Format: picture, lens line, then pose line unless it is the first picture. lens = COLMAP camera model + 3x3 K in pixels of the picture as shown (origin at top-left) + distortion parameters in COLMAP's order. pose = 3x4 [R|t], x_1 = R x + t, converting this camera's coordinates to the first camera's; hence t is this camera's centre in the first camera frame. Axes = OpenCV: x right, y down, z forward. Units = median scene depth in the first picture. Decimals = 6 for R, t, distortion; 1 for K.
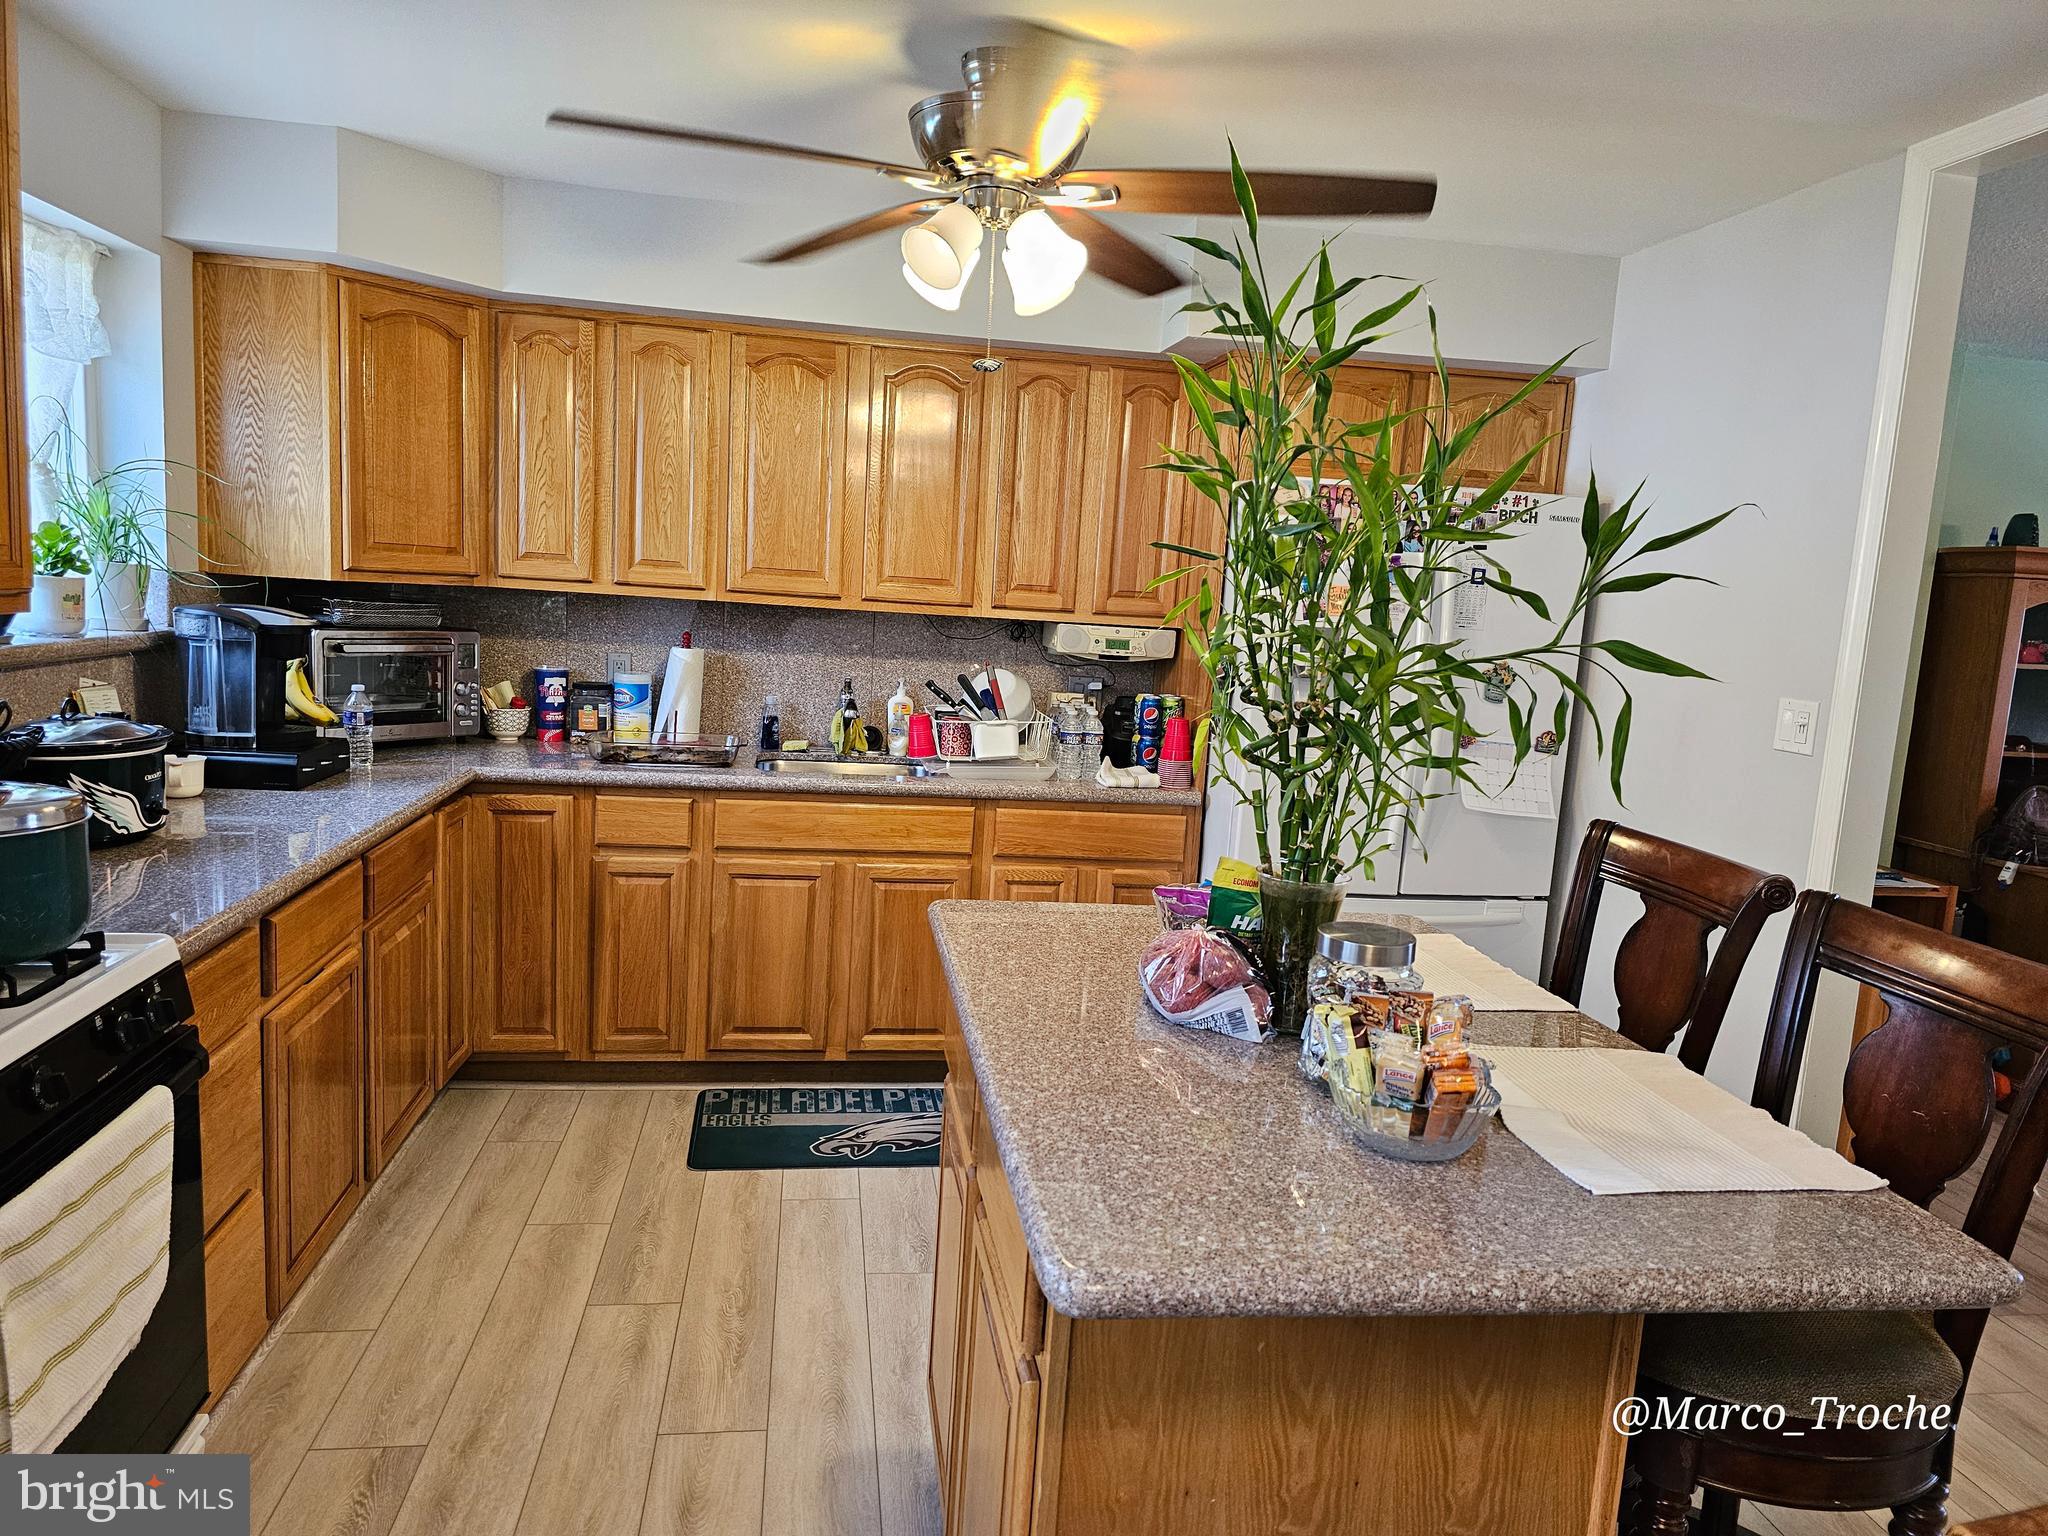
lens RADIAL K [[1371.7, 0, 1024.0], [0, 1371.7, 768.0], [0, 0, 1]] dist [0.110663, -0.000863]
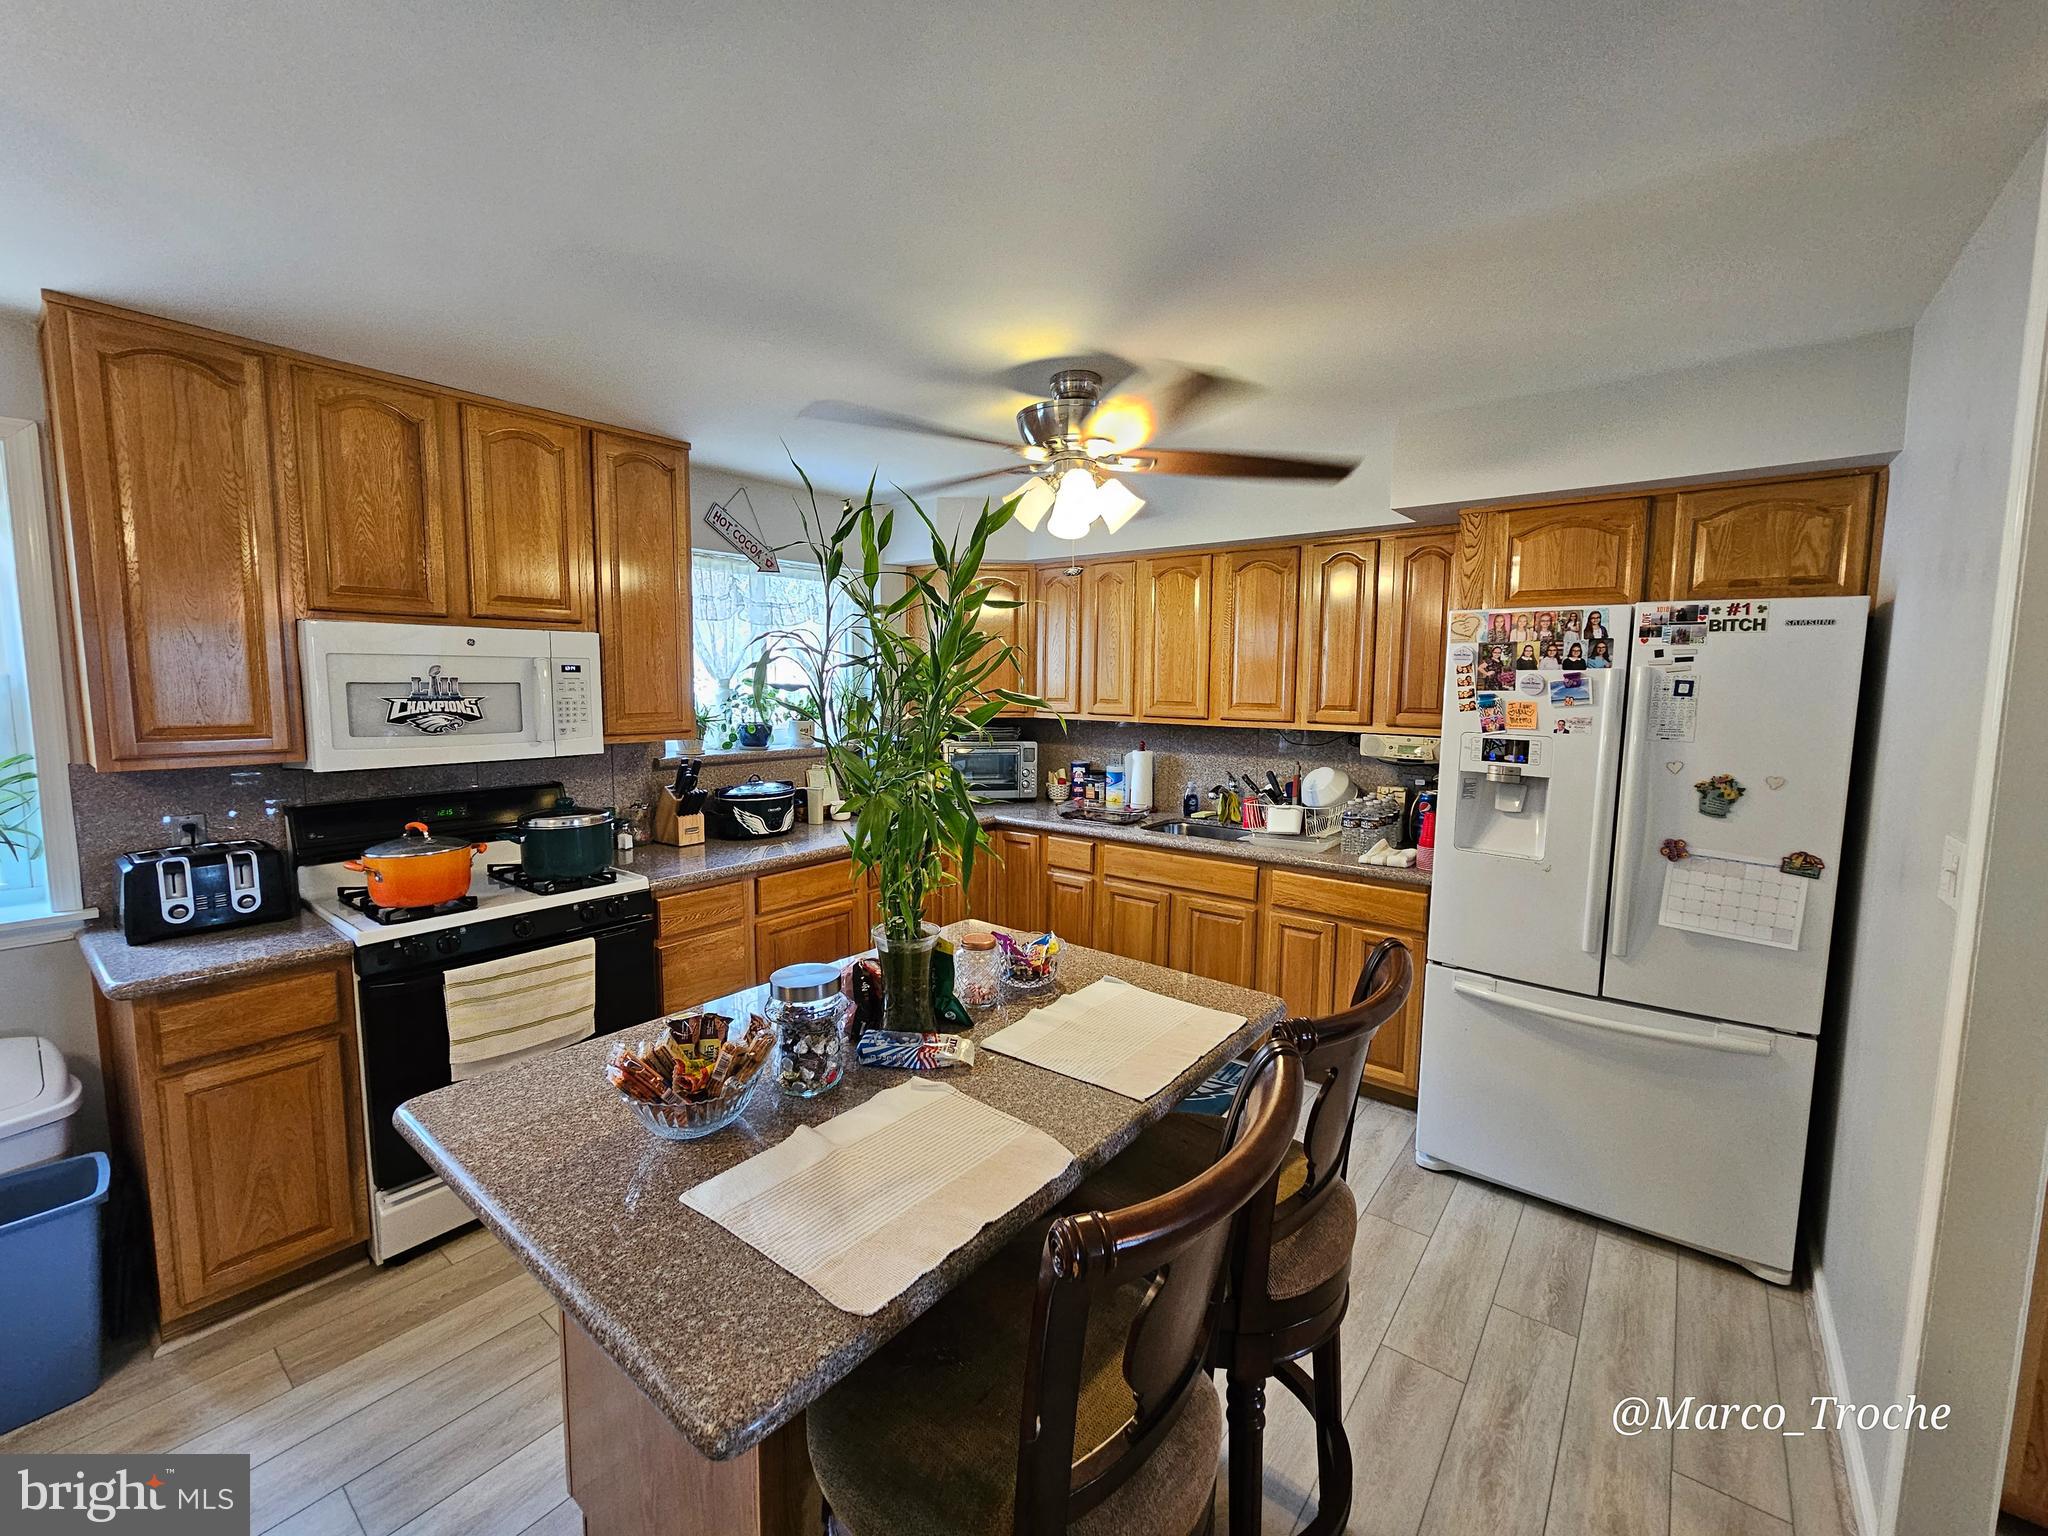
lens RADIAL K [[837.4, 0, 1024.0], [0, 837.4, 768.0], [0, 0, 1]] dist [-0.001786, 0.000142]
pose [[0.684257, 0.023813, -0.728852, 0.402513], [-0.064891, 0.997490, -0.028331, -0.031060], [0.726348, 0.066682, 0.684084, 0.234929]]
